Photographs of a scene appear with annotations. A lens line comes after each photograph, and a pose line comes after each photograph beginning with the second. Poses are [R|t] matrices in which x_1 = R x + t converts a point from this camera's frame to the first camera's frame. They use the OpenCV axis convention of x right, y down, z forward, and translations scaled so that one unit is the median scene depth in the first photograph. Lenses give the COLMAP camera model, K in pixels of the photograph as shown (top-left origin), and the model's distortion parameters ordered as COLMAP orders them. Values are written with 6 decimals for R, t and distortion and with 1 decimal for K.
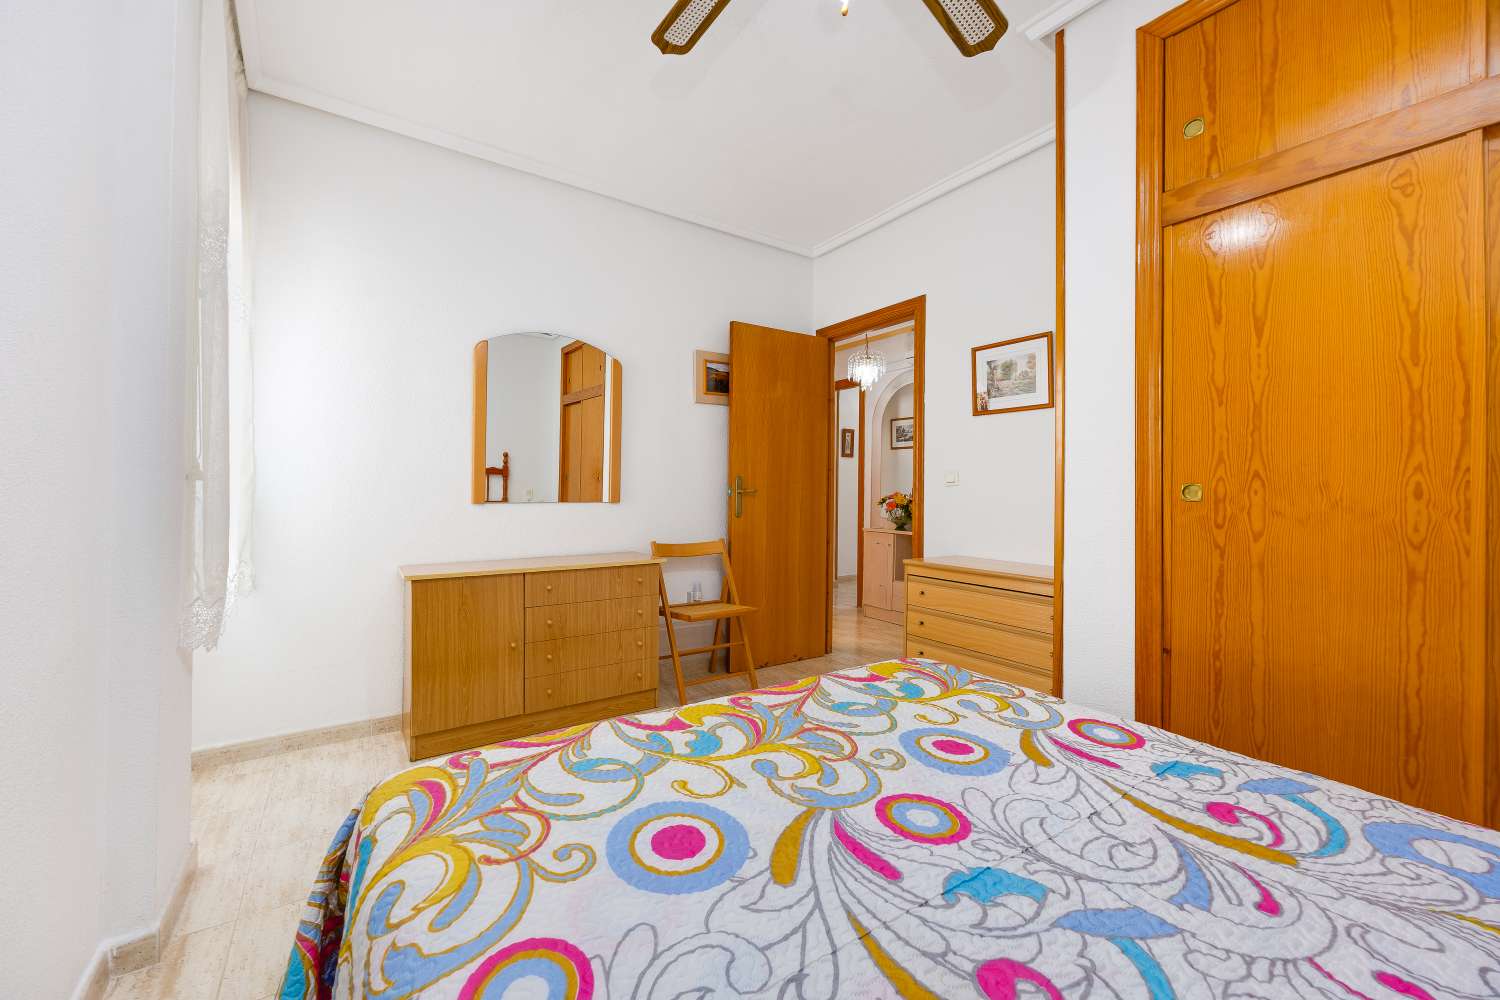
lens RADIAL K [[589.6, 0, 752.5], [0, 589.6, 484.5], [0, 0, 1]] dist [0.003071, -0.000611]
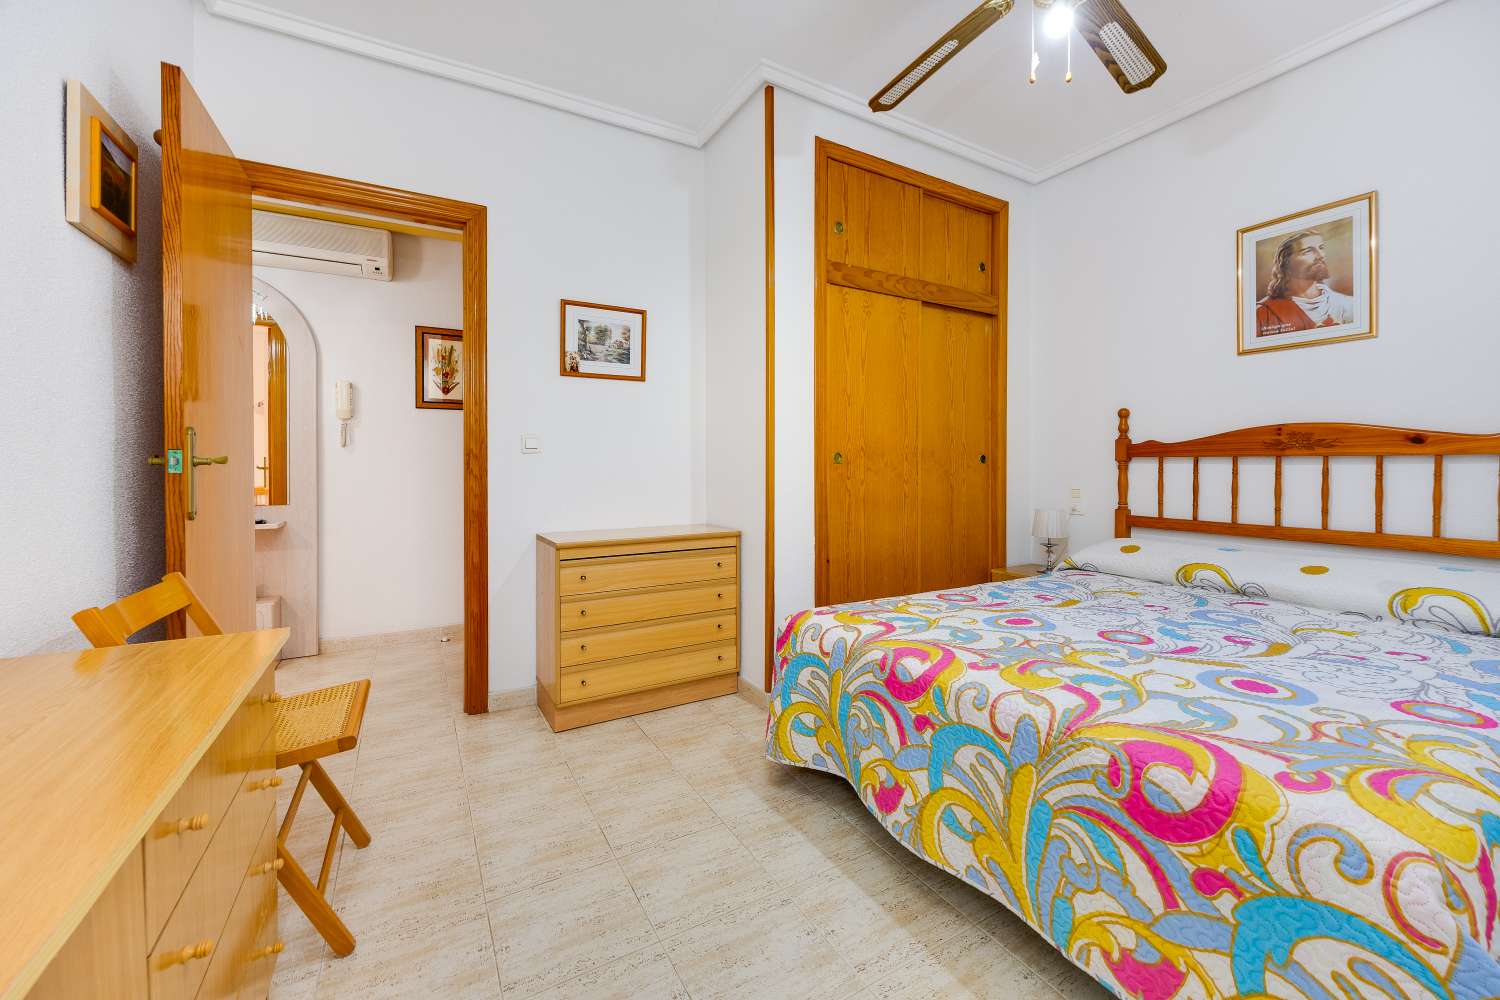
lens RADIAL K [[589.6, 0, 762.0], [0, 589.6, 467.2], [0, 0, 1]] dist [0.003071, -0.000611]
pose [[0.075515, -0.017907, 0.996984, -0.532076], [-0.005041, 0.999819, 0.018340, 0.006323], [-0.997132, -0.006411, 0.075411, 0.663520]]
